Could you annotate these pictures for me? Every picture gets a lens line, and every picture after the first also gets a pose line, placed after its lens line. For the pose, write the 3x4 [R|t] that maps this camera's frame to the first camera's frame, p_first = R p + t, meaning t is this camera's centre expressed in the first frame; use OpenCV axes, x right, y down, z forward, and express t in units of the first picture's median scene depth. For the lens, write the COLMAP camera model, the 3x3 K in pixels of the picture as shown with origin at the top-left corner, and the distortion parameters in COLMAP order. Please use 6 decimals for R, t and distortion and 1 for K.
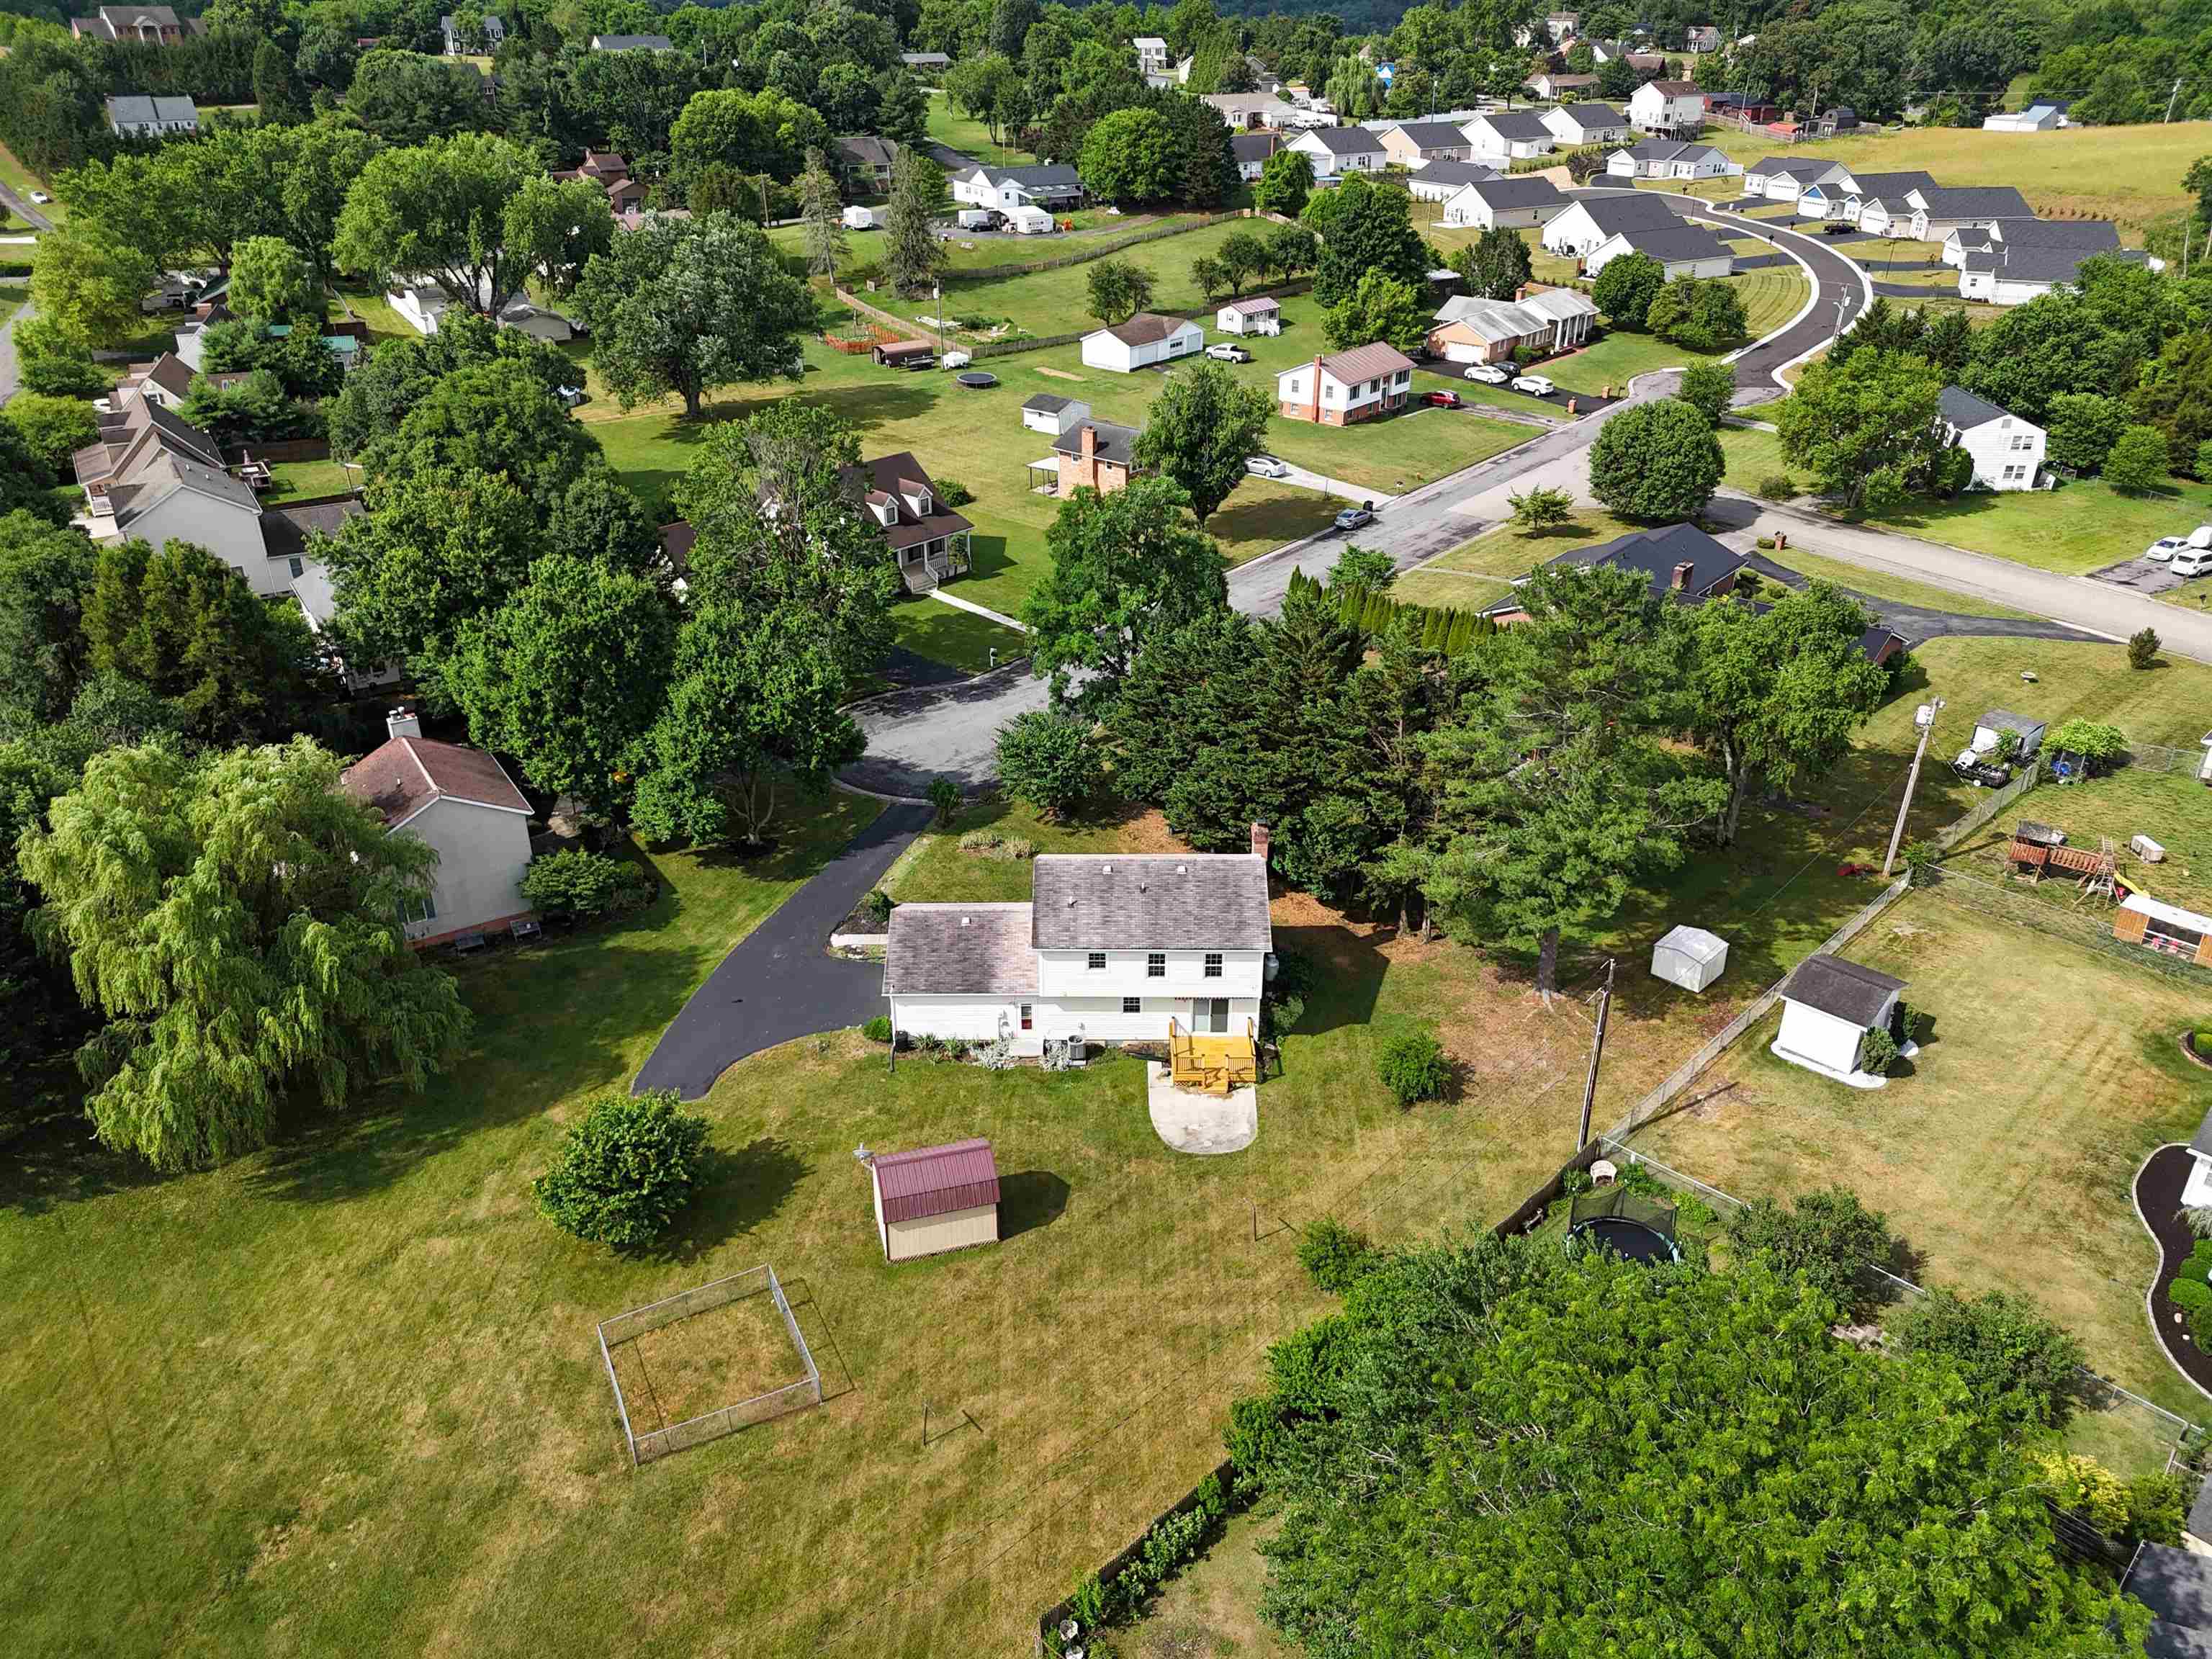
lens RADIAL K [[1674.2, 0, 1101.1], [0, 1674.2, 823.4], [0, 0, 1]] dist [0.053935, -0.021699]
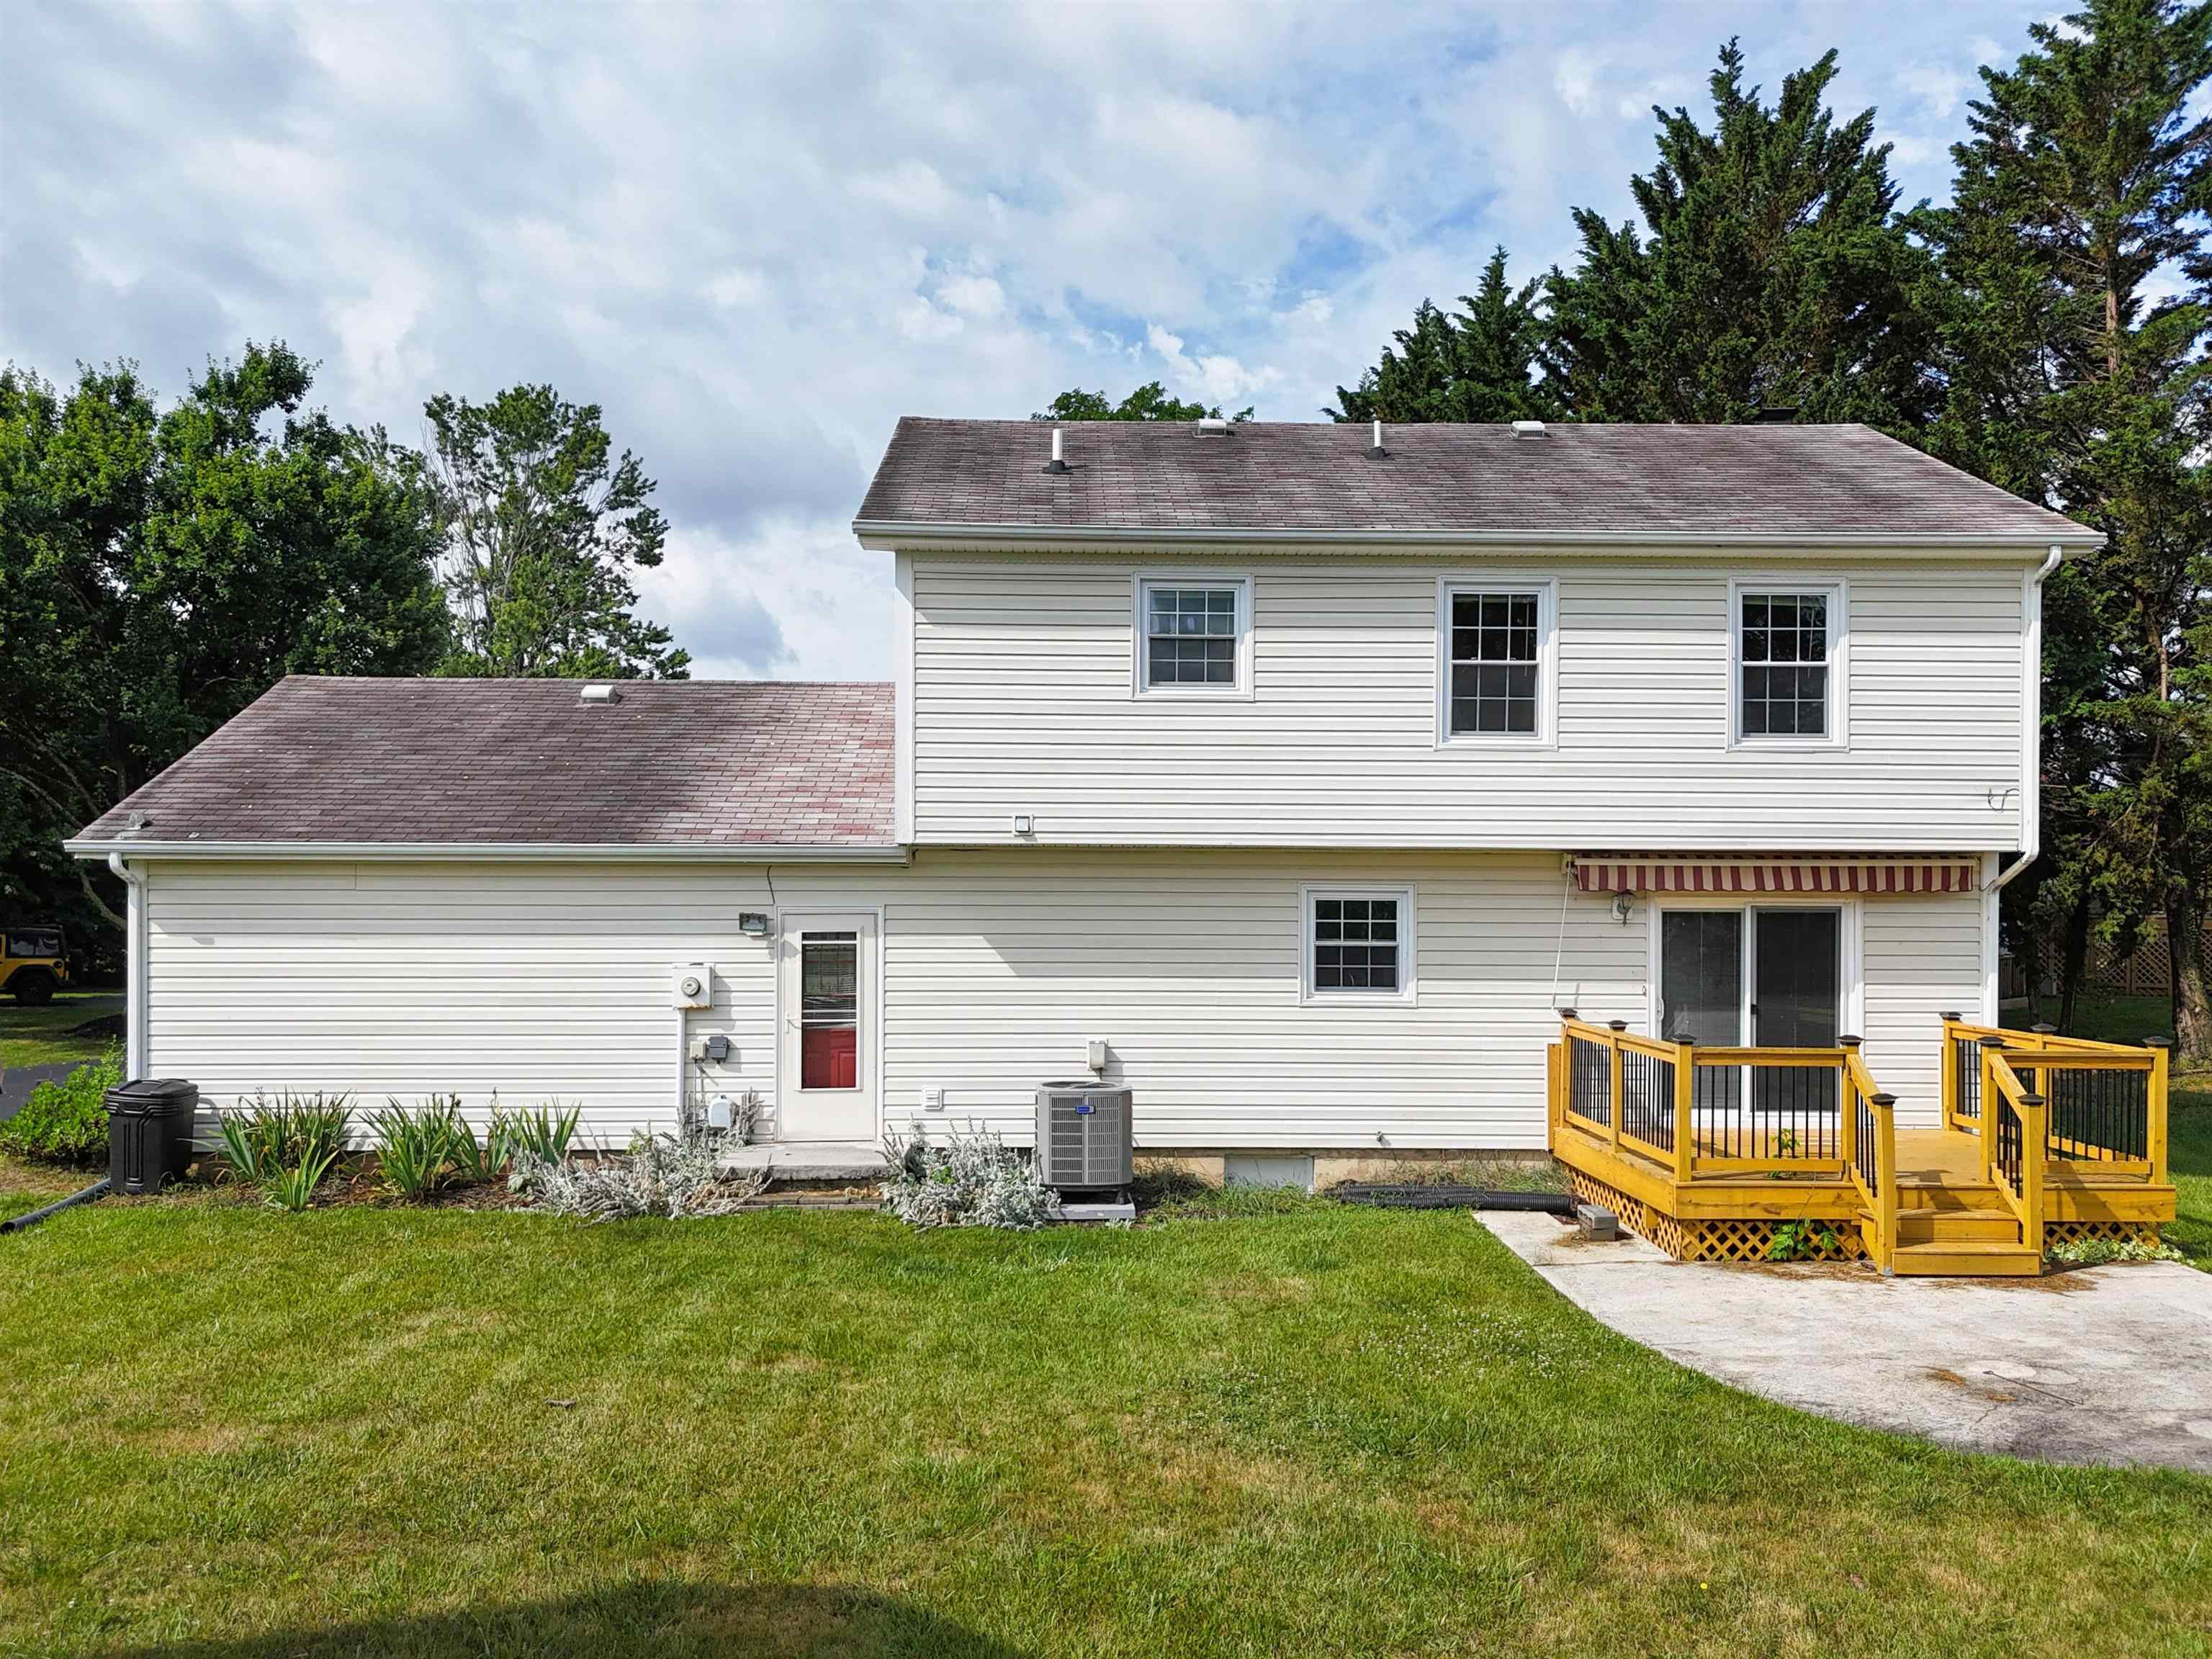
lens RADIAL K [[1674.2, 0, 1096.5], [0, 1674.2, 911.6], [0, 0, 1]] dist [0.053935, -0.021699]
pose [[0.999488, 0.014828, 0.028363, -0.018988], [0.000888, 0.873022, -0.487680, 0.206378], [-0.031993, 0.487456, 0.872562, 0.837416]]
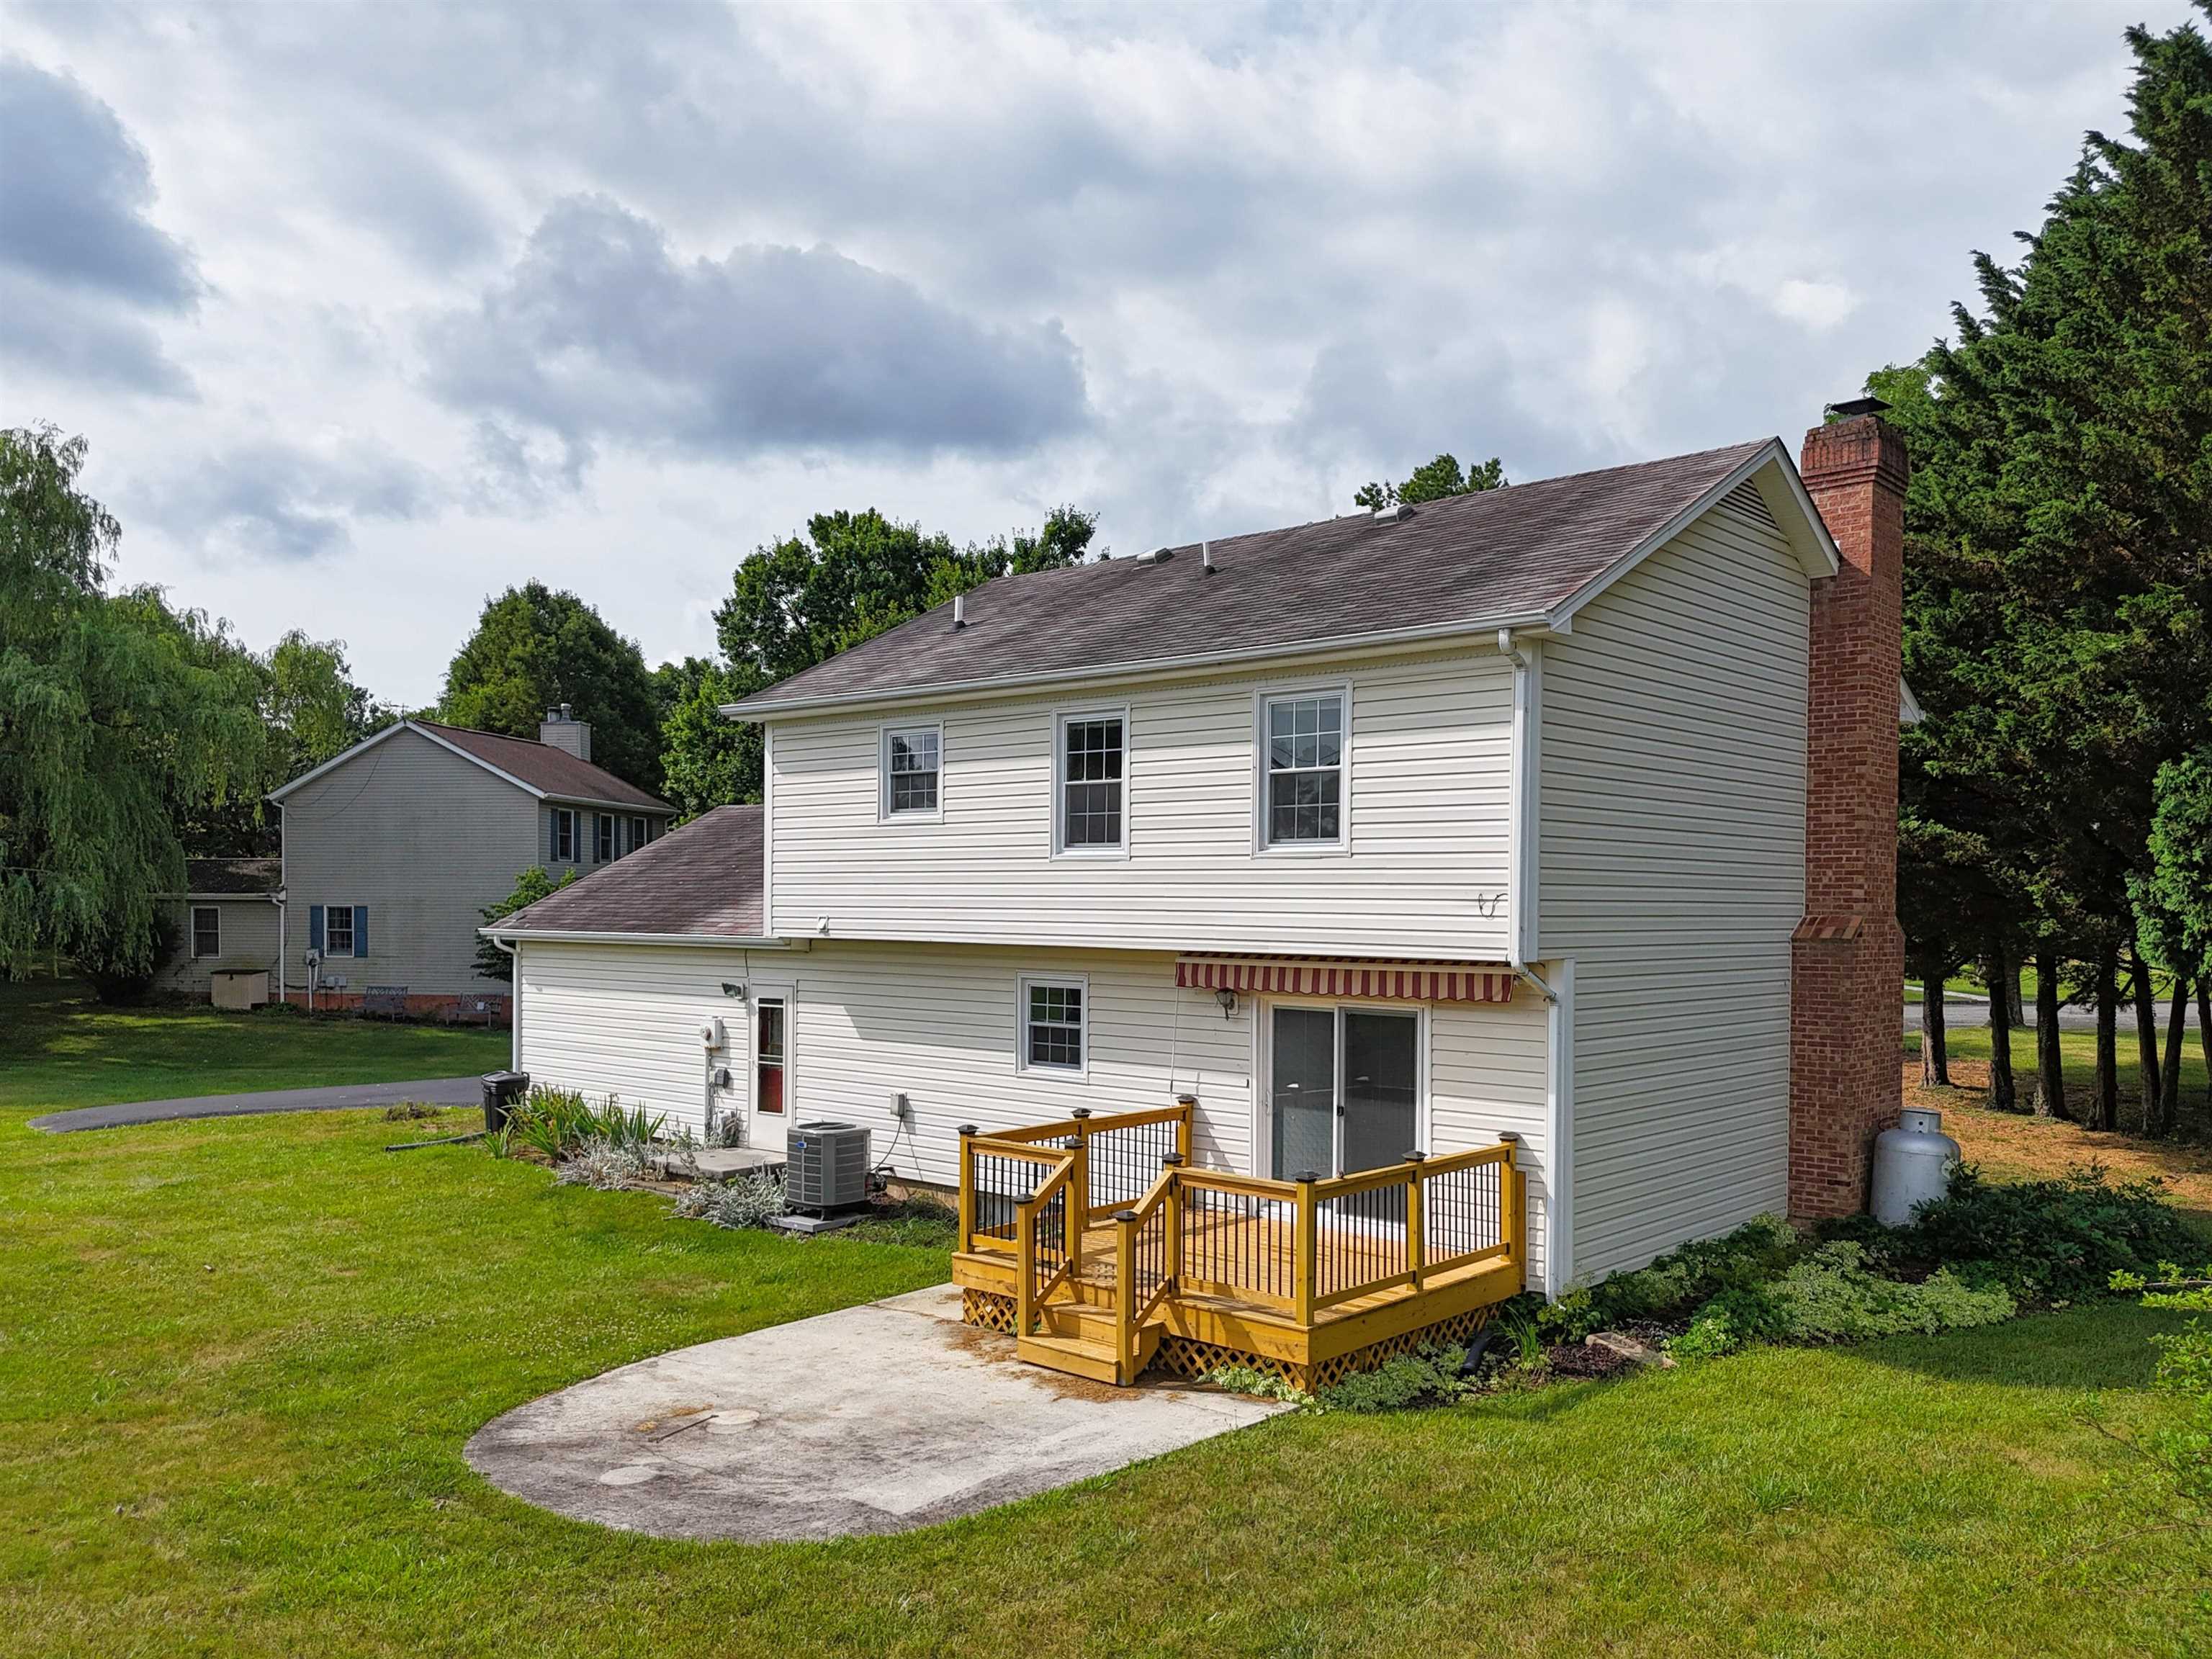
lens RADIAL K [[1674.2, 0, 1122.4], [0, 1674.2, 914.3], [0, 0, 1]] dist [0.053935, -0.021699]
pose [[0.747200, 0.019102, -0.664325, 0.183371], [-0.335516, 0.873698, -0.352250, 0.176106], [0.573691, 0.486093, 0.659236, 0.859281]]
